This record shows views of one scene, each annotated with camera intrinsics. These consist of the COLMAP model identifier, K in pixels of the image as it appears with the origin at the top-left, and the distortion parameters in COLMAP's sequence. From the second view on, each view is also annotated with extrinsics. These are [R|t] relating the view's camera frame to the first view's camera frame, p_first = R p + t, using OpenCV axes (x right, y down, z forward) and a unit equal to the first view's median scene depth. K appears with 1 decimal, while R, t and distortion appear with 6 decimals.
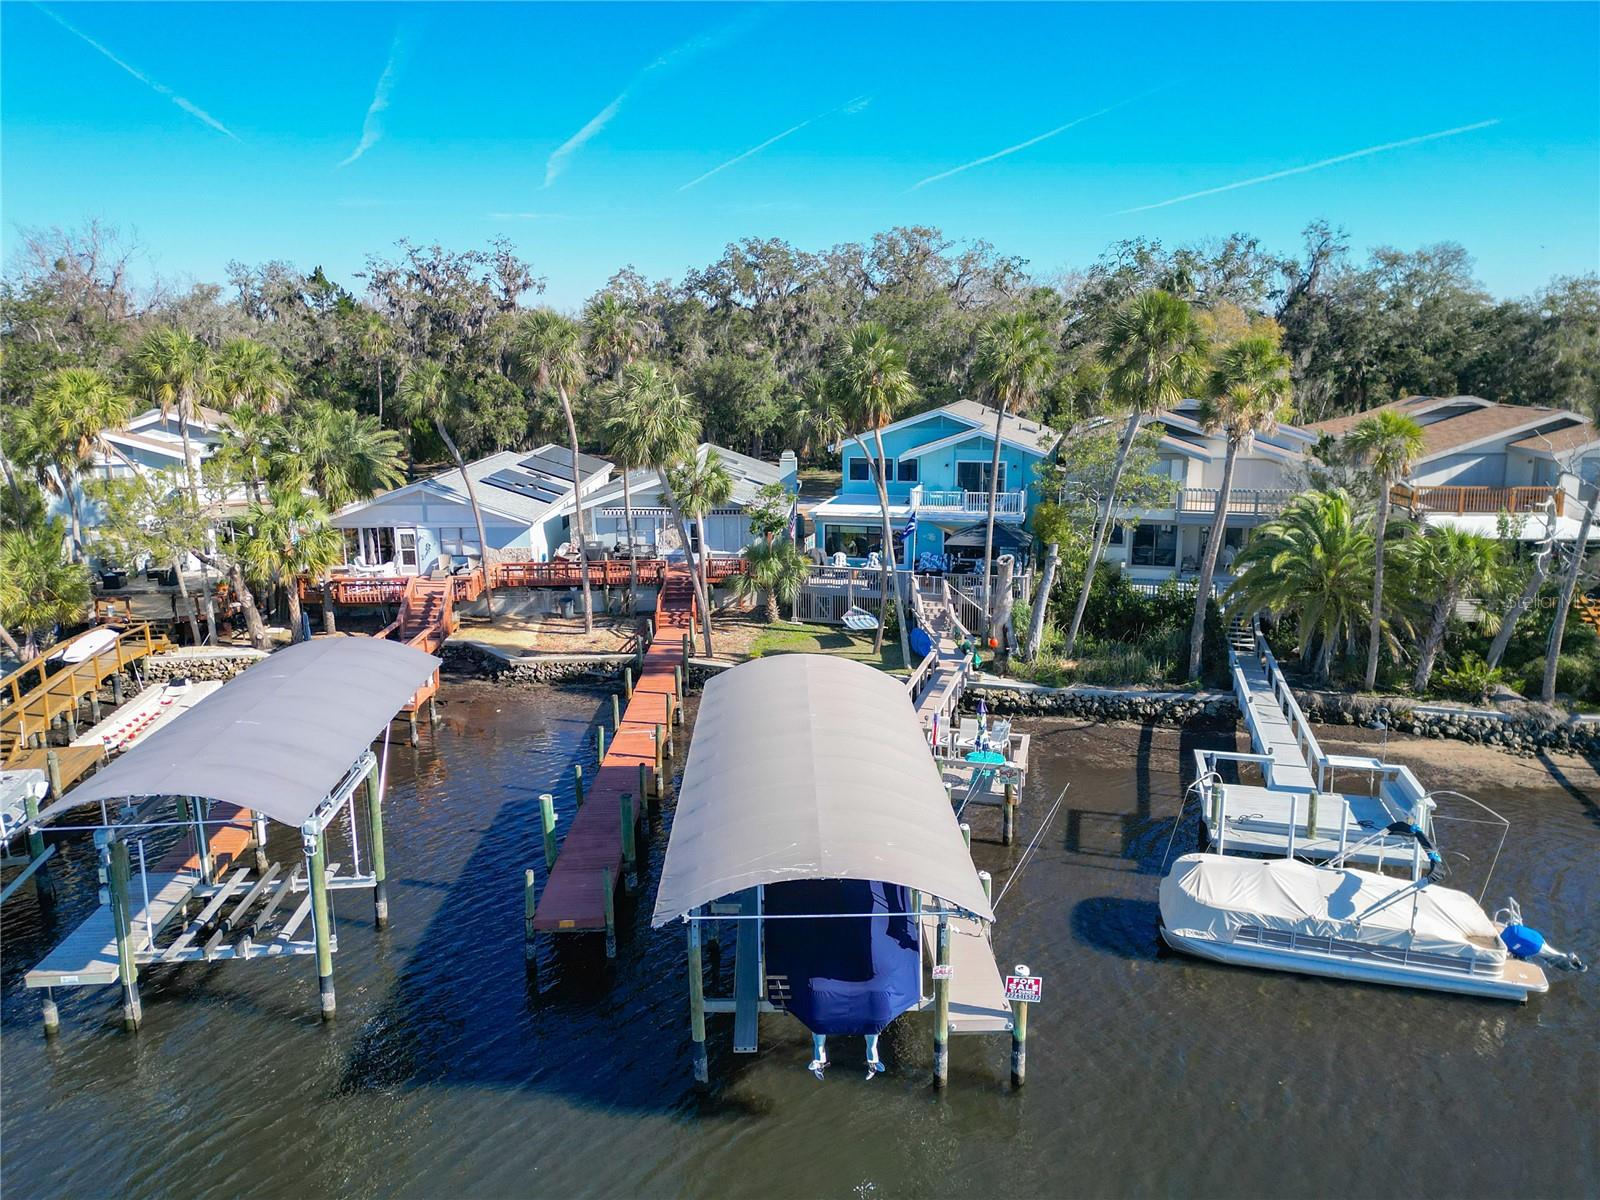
lens RADIAL K [[1132.6, 0, 790.0], [0, 1132.6, 561.1], [0, 0, 1]] dist [0.046877, -0.048213]
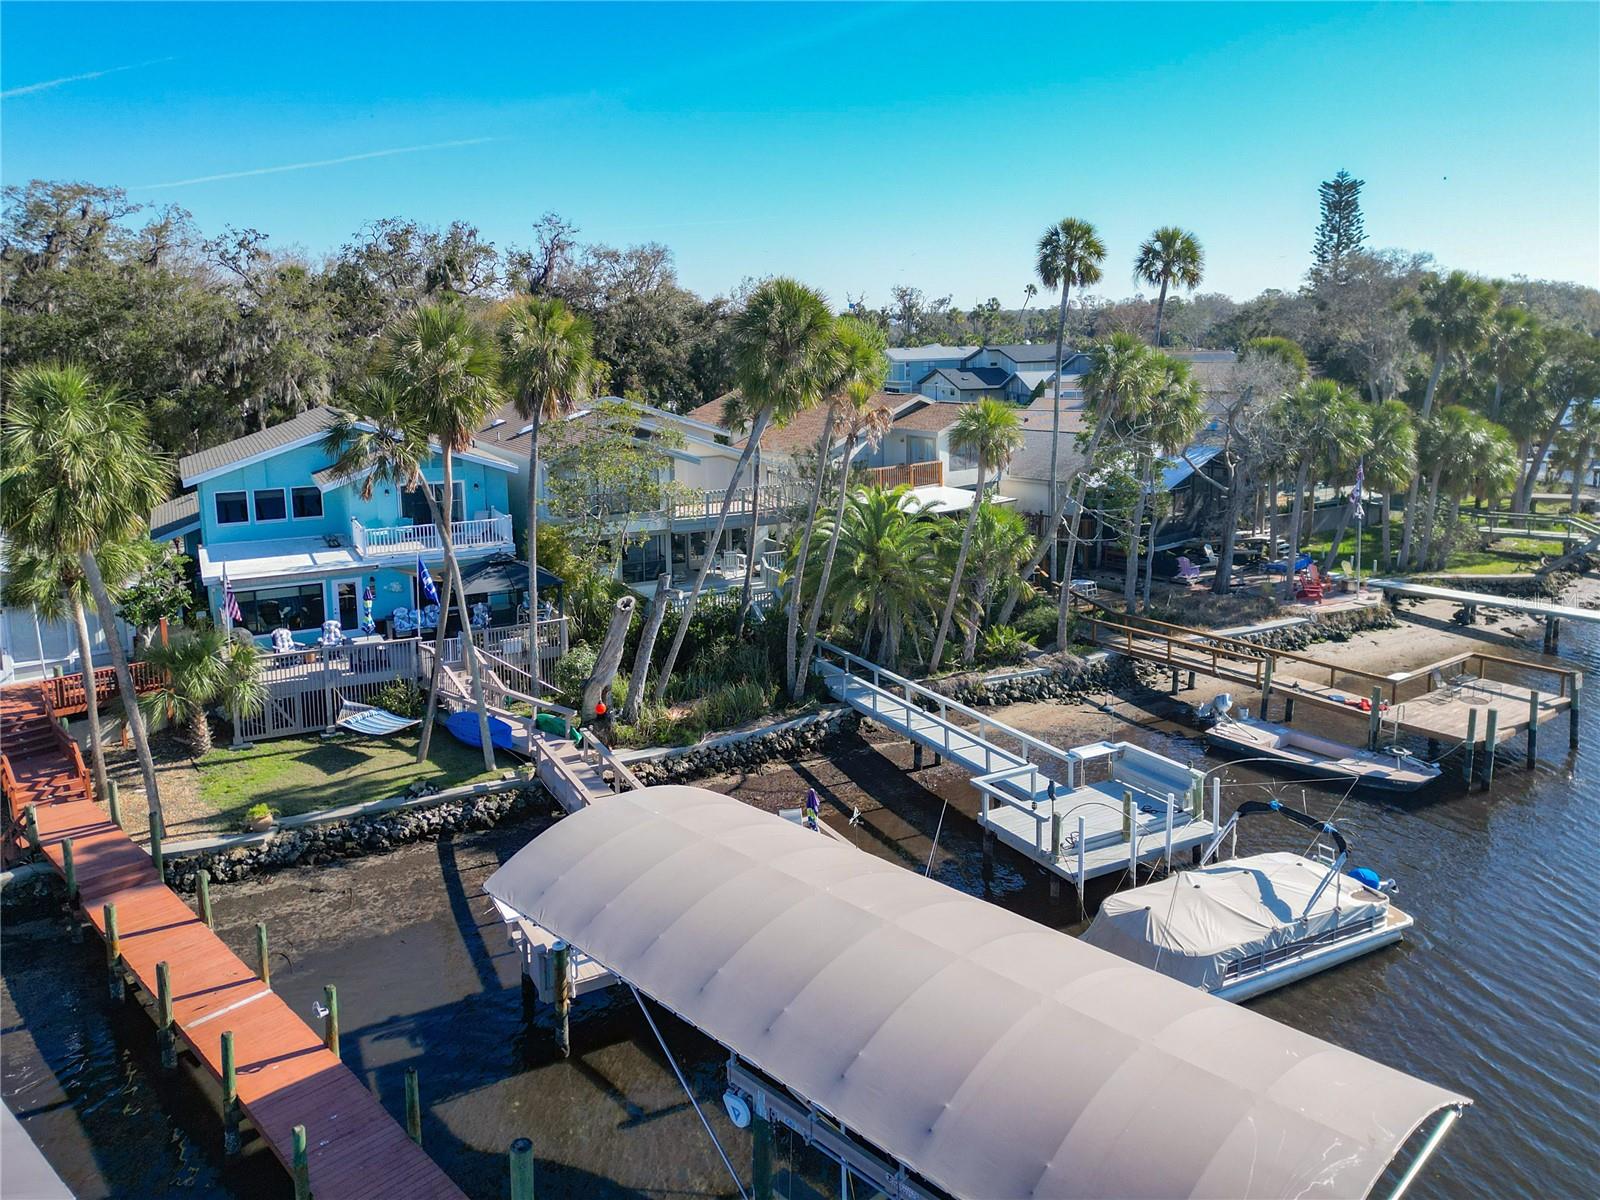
lens RADIAL K [[1154.6, 0, 806.8], [0, 1154.6, 510.8], [0, 0, 1]] dist [0.091805, -0.105597]
pose [[0.714215, -0.106937, 0.691709, -0.272623], [0.134613, 0.990797, 0.014183, -0.058993], [-0.686860, 0.082983, 0.722037, 0.313835]]
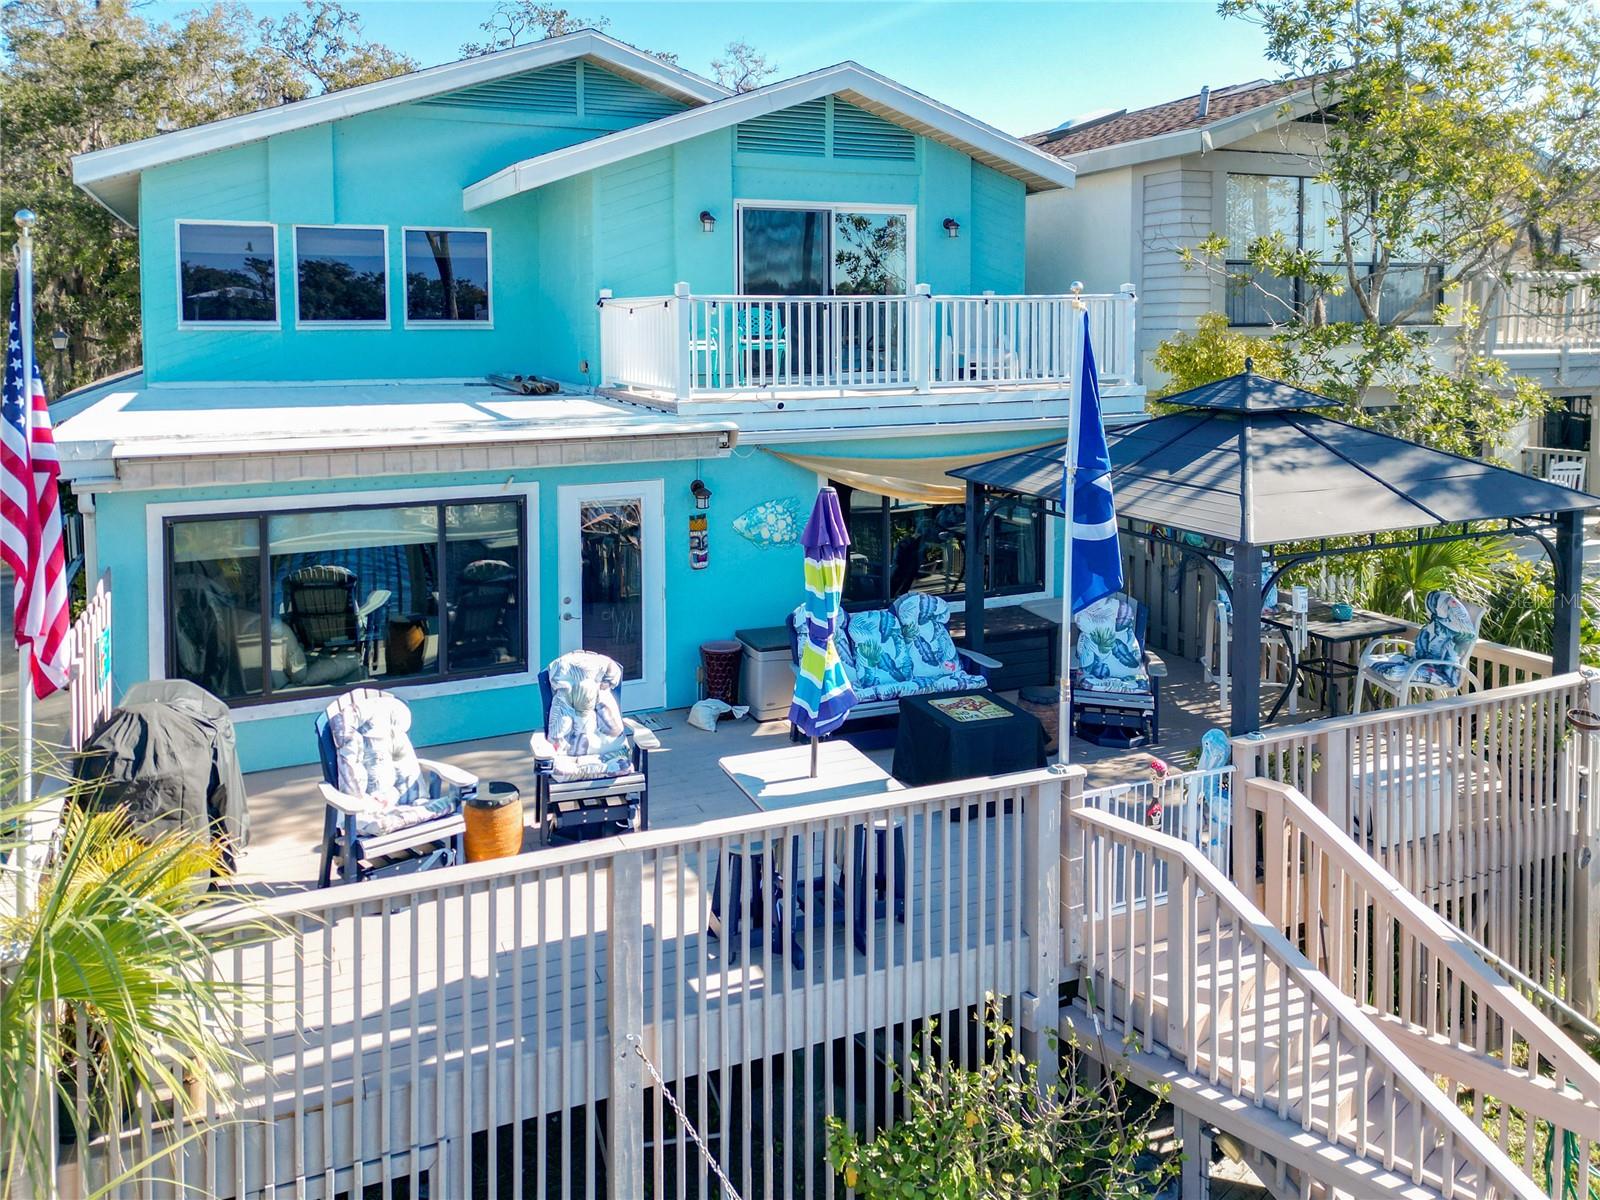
lens RADIAL K [[1202.0, 0, 781.5], [0, 1202.0, 373.2], [0, 0, 1]] dist [0.026020, -0.000313]
pose [[0.767983, -0.025602, 0.639958, -0.014175], [0.117800, 0.987801, -0.101848, -0.032966], [-0.629544, 0.153605, 0.761630, 1.068186]]
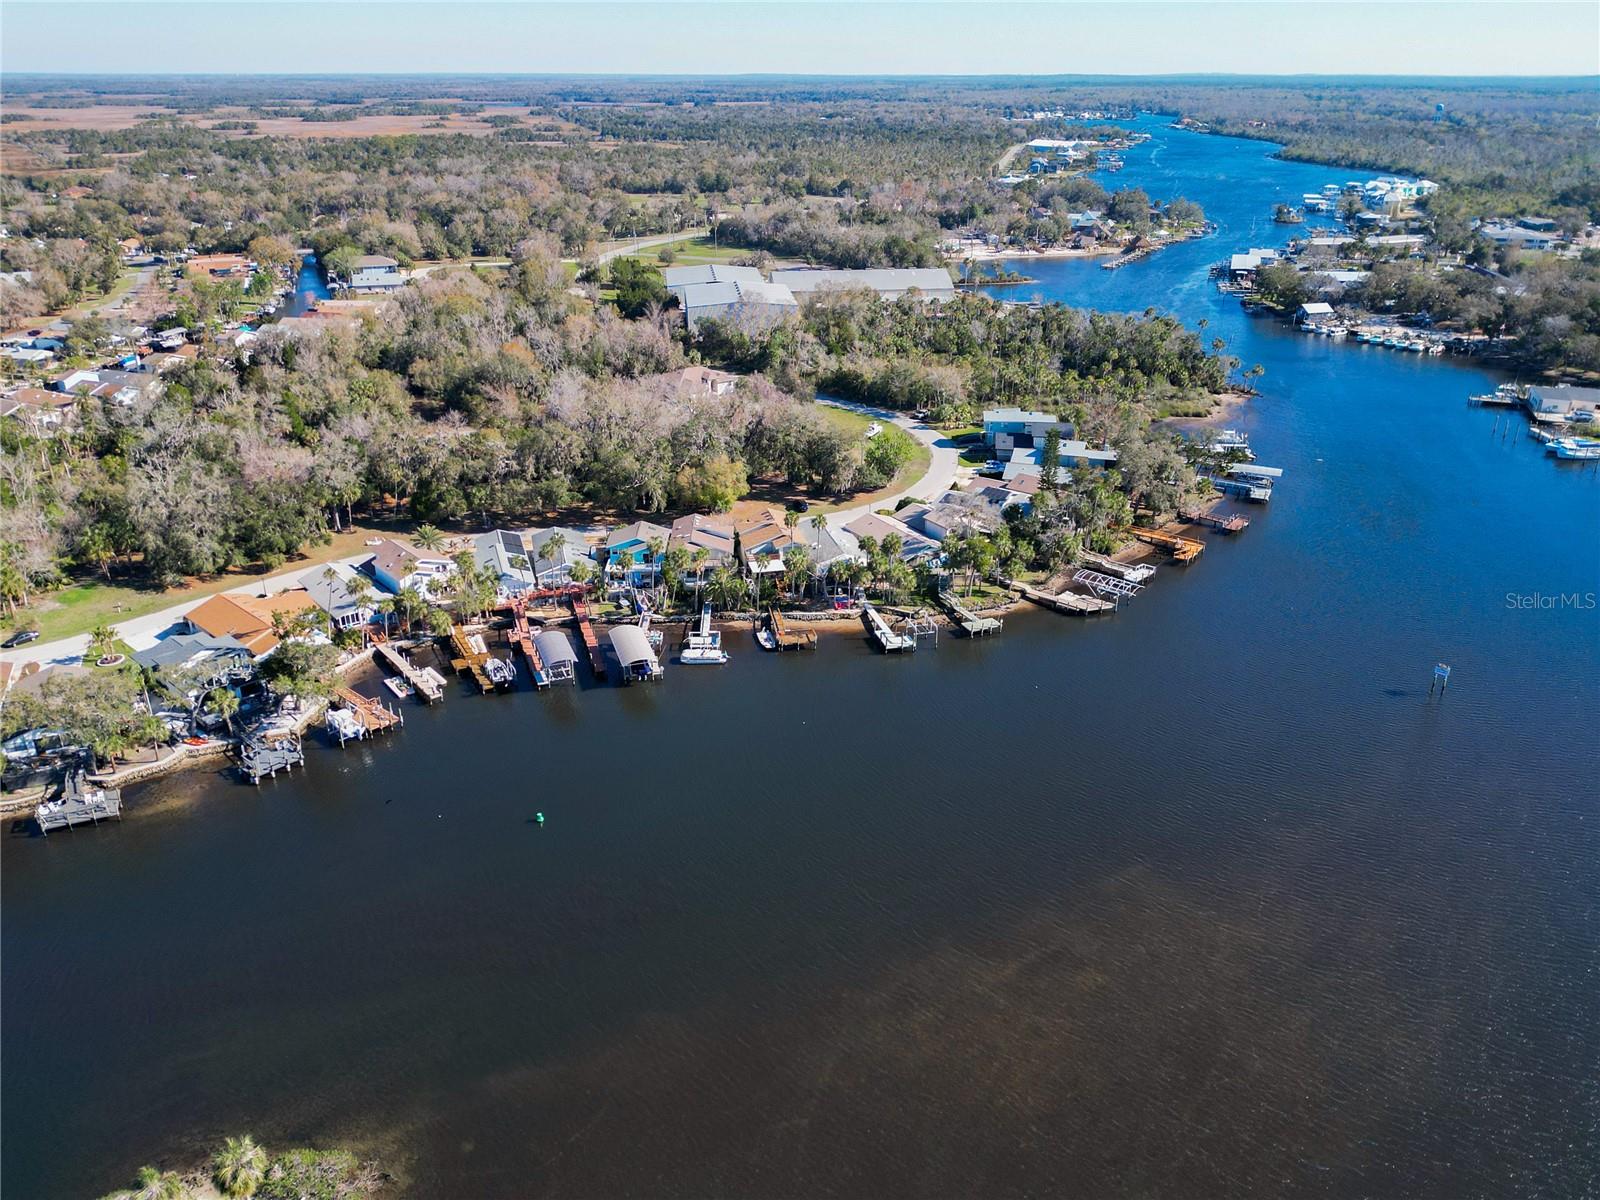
lens RADIAL K [[1120.9, 0, 822.3], [0, 1120.9, 599.1], [0, 0, 1]] dist [0.067273, -0.103709]
pose [[0.944987, -0.107948, 0.308784, -0.625462], [0.034629, 0.971688, 0.233715, -1.074674], [-0.325271, -0.210165, 0.921971, -3.672314]]
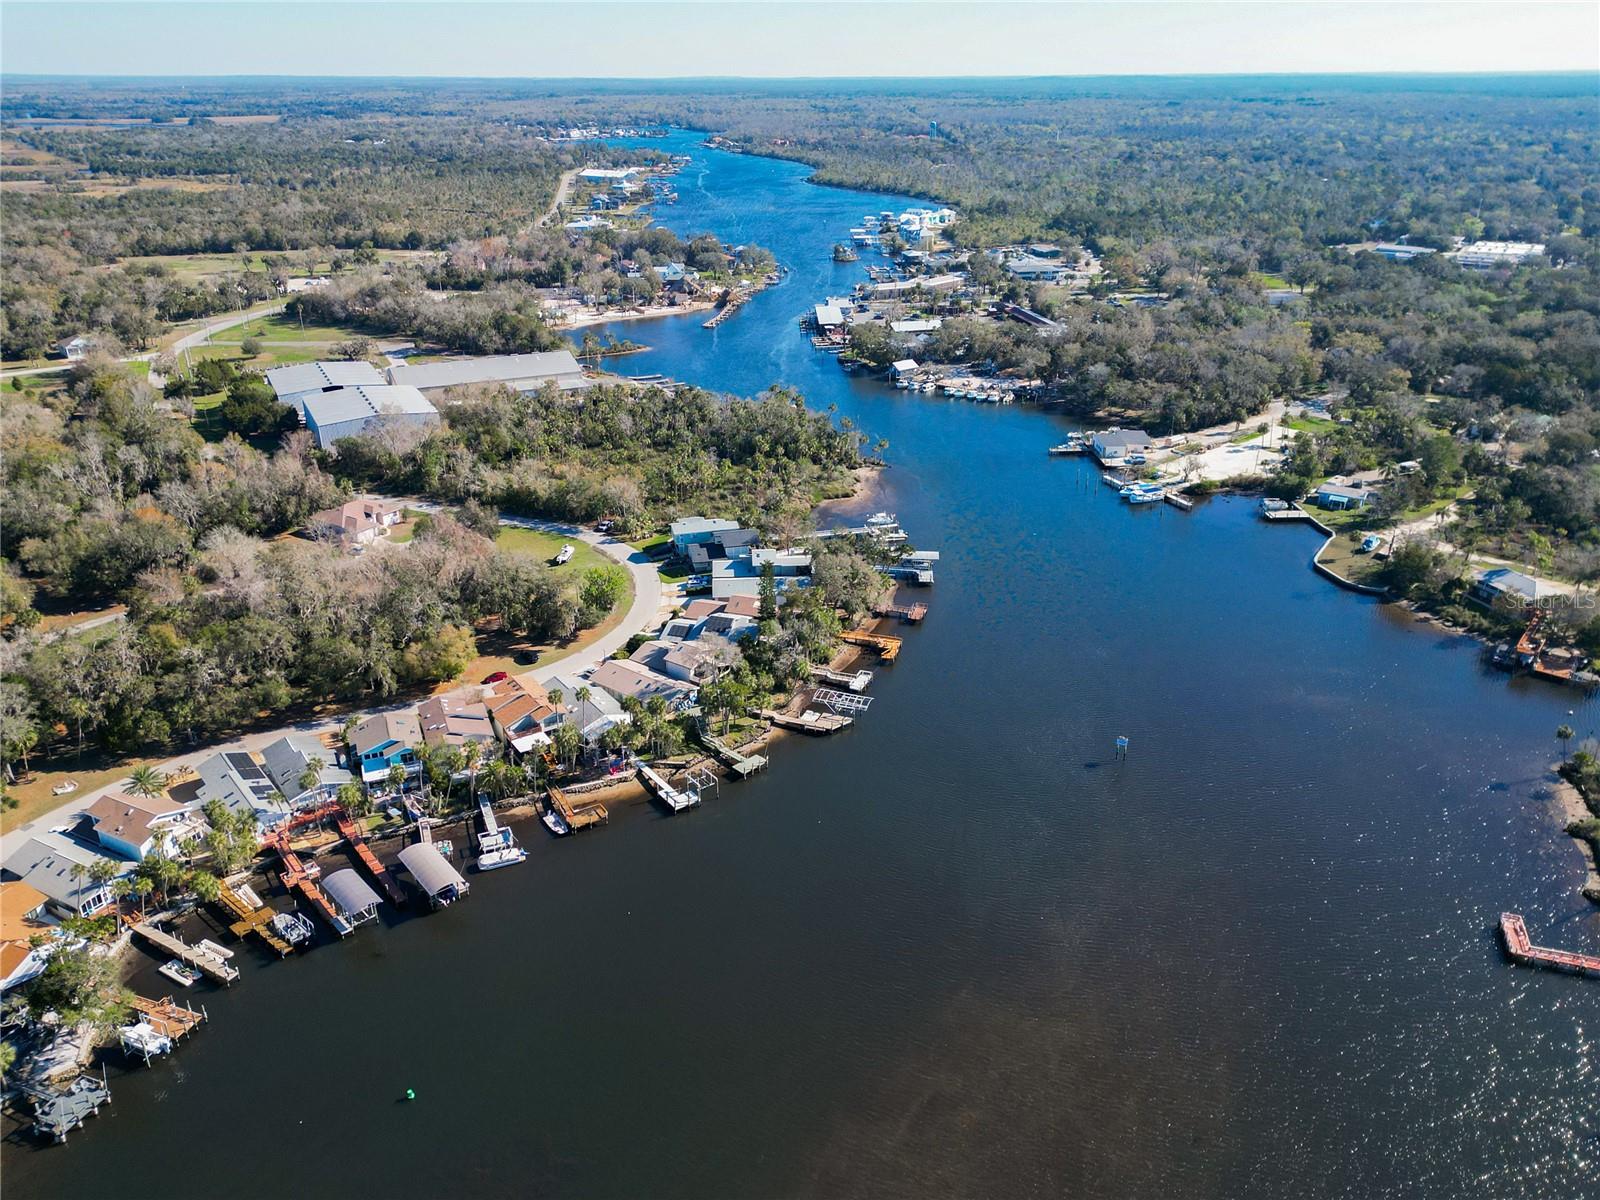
lens RADIAL K [[1115.3, 0, 800.0], [0, 1115.3, 600.0], [0, 0, 1]] dist [0.061114, -0.047201]
pose [[0.769311, -0.234746, 0.594184, -1.239045], [0.101479, 0.963141, 0.249121, -1.833430], [-0.630763, -0.131354, 0.764777, -3.507493]]
